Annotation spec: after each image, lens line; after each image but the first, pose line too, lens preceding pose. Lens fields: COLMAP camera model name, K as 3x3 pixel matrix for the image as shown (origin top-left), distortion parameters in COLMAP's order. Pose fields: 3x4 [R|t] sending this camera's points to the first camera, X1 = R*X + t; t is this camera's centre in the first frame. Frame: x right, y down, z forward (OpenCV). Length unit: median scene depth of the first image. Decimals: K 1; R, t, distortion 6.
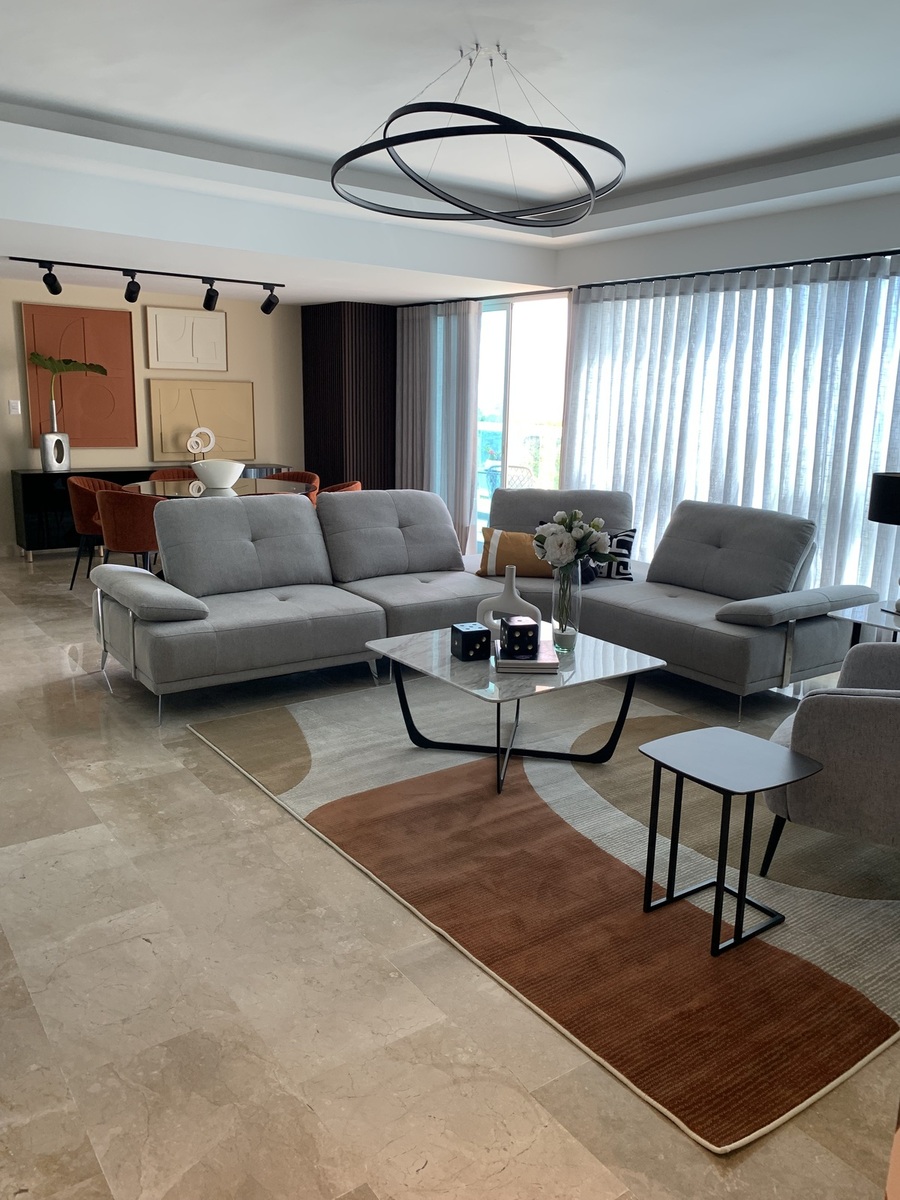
lens RADIAL K [[920.3, 0, 454.6], [0, 920.3, 600.4], [0, 0, 1]] dist [0.007776, -0.010054]
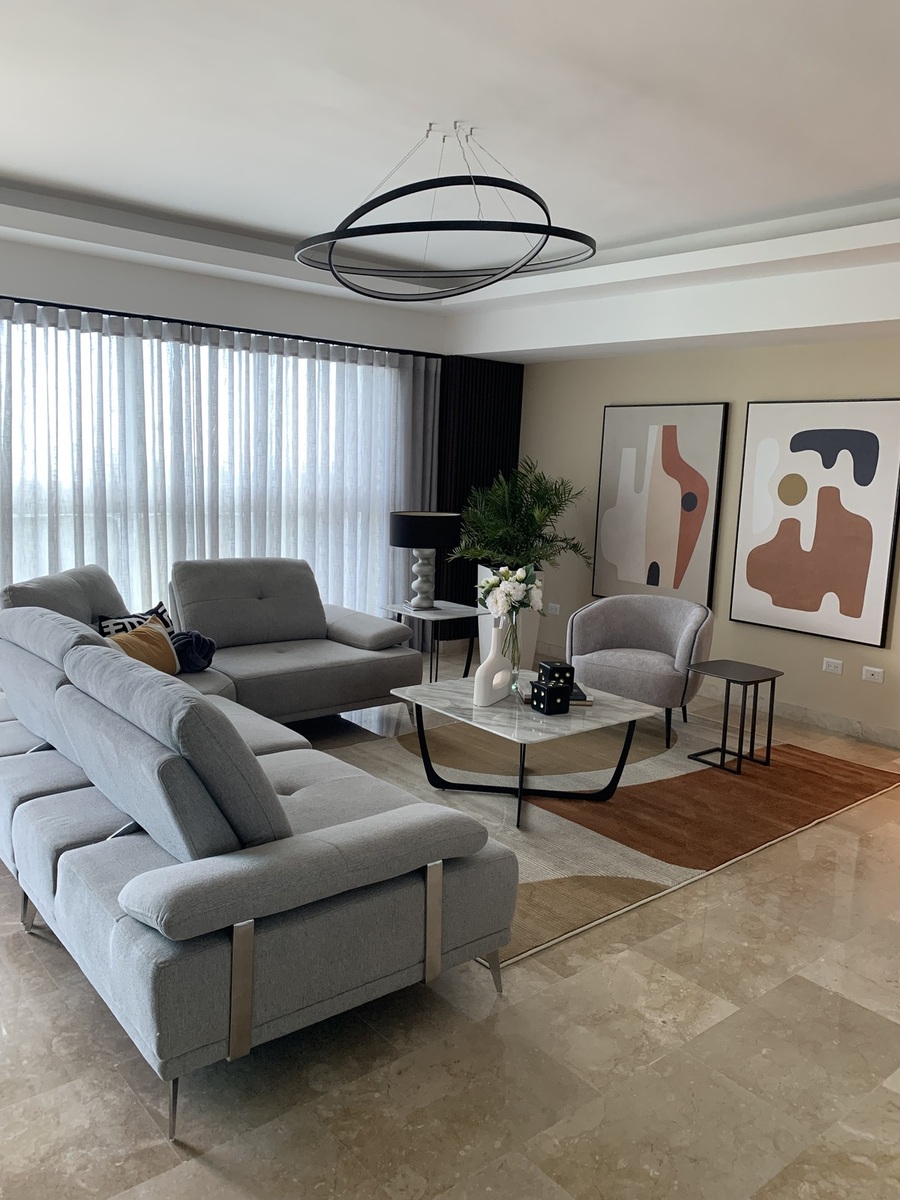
lens RADIAL K [[920.3, 0, 453.5], [0, 920.3, 596.1], [0, 0, 1]] dist [0.007776, -0.010054]
pose [[-0.064658, -0.190261, 0.979602, -1.022154], [0.175765, 0.964138, 0.198859, -0.309167], [-0.982306, 0.185038, -0.028898, 1.118863]]
